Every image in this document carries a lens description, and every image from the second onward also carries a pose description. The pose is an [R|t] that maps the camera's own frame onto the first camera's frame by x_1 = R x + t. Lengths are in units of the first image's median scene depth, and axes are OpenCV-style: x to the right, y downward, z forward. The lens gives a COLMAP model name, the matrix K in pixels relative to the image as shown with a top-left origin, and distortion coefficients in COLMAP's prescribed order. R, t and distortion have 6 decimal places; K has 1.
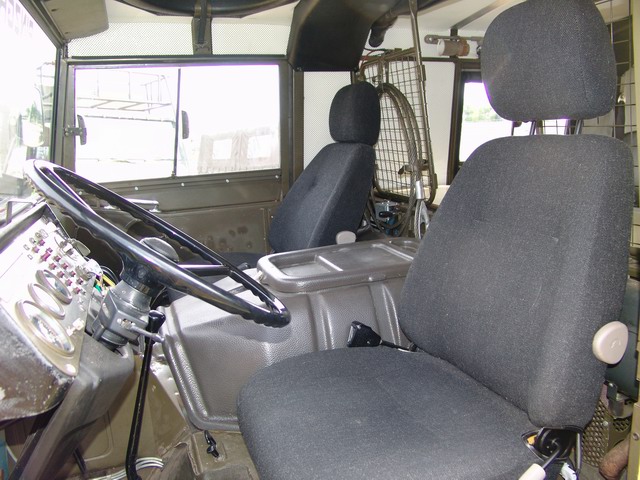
lens RADIAL K [[544.1, 0, 319.7], [0, 544.1, 243.8], [0, 0, 1]] dist [-0.156674, 0.139531]
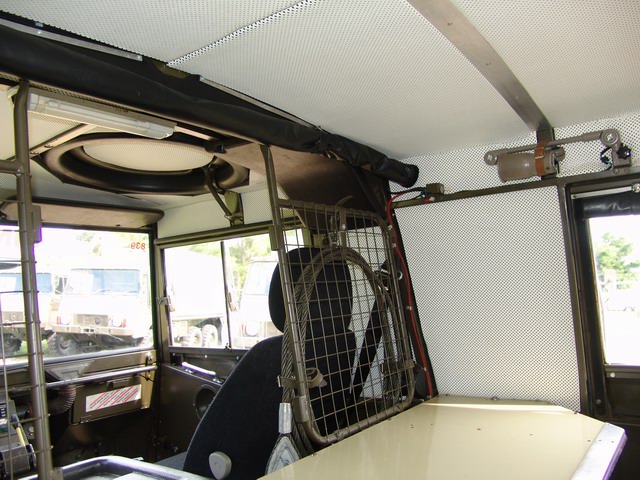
lens RADIAL K [[544.1, 0, 319.7], [0, 544.1, 243.8], [0, 0, 1]] dist [-0.156674, 0.139531]
pose [[0.546023, -0.056367, -0.835872, 0.652349], [-0.138475, 0.977938, -0.156404, -0.183721], [0.826247, 0.201147, 0.526171, 0.588687]]
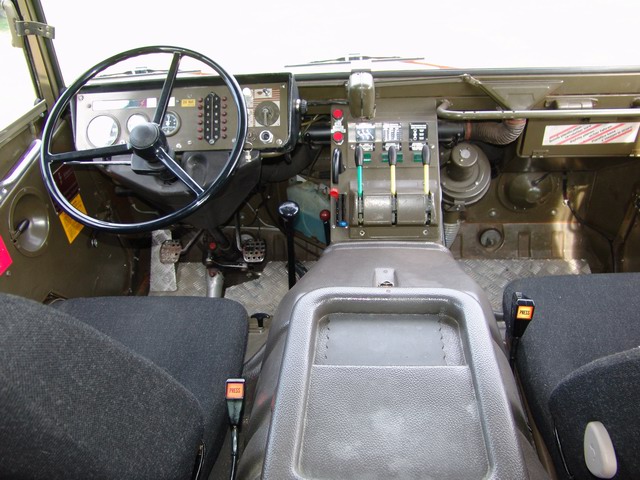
lens RADIAL K [[544.1, 0, 319.7], [0, 544.1, 243.8], [0, 0, 1]] dist [-0.156674, 0.139531]
pose [[-0.401578, 0.565911, -0.720055, 0.273197], [-0.113303, 0.749497, 0.652240, -0.297015], [0.908789, 0.343509, -0.236862, 0.751500]]
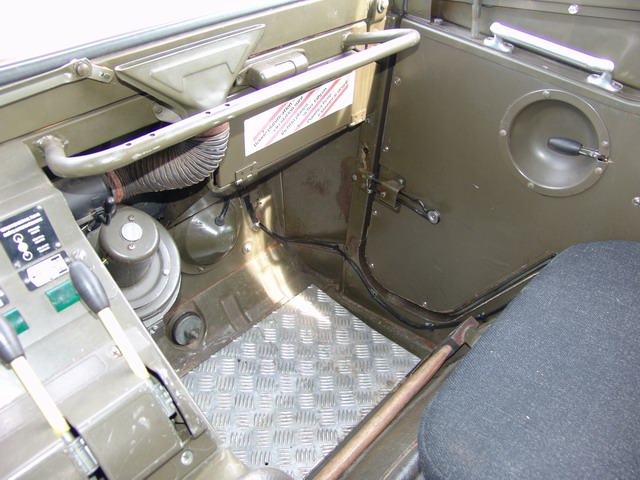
lens RADIAL K [[544.1, 0, 319.7], [0, 544.1, 243.8], [0, 0, 1]] dist [-0.156674, 0.139531]
pose [[0.470976, 0.514107, -0.716851, -0.089133], [-0.145571, 0.846776, 0.511644, -0.124198], [0.870052, -0.136619, 0.473650, 0.660235]]
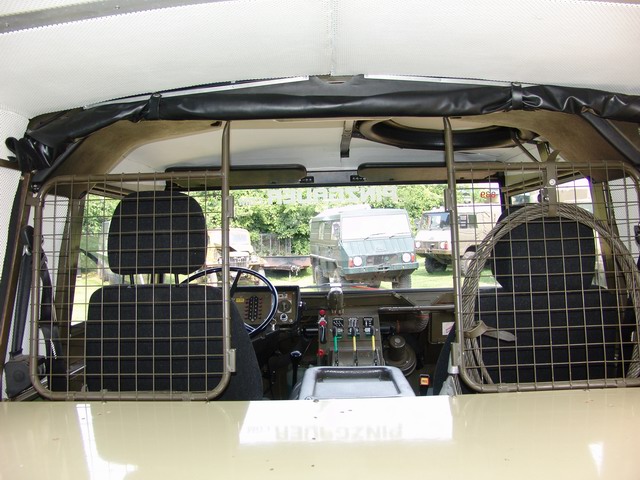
lens RADIAL K [[544.1, 0, 319.7], [0, 544.1, 243.8], [0, 0, 1]] dist [-0.156674, 0.139531]
pose [[-0.354470, 0.058683, -0.933224, 0.794251], [-0.153109, 0.980916, 0.119838, -0.274155], [0.922447, 0.185364, -0.338720, 0.927242]]
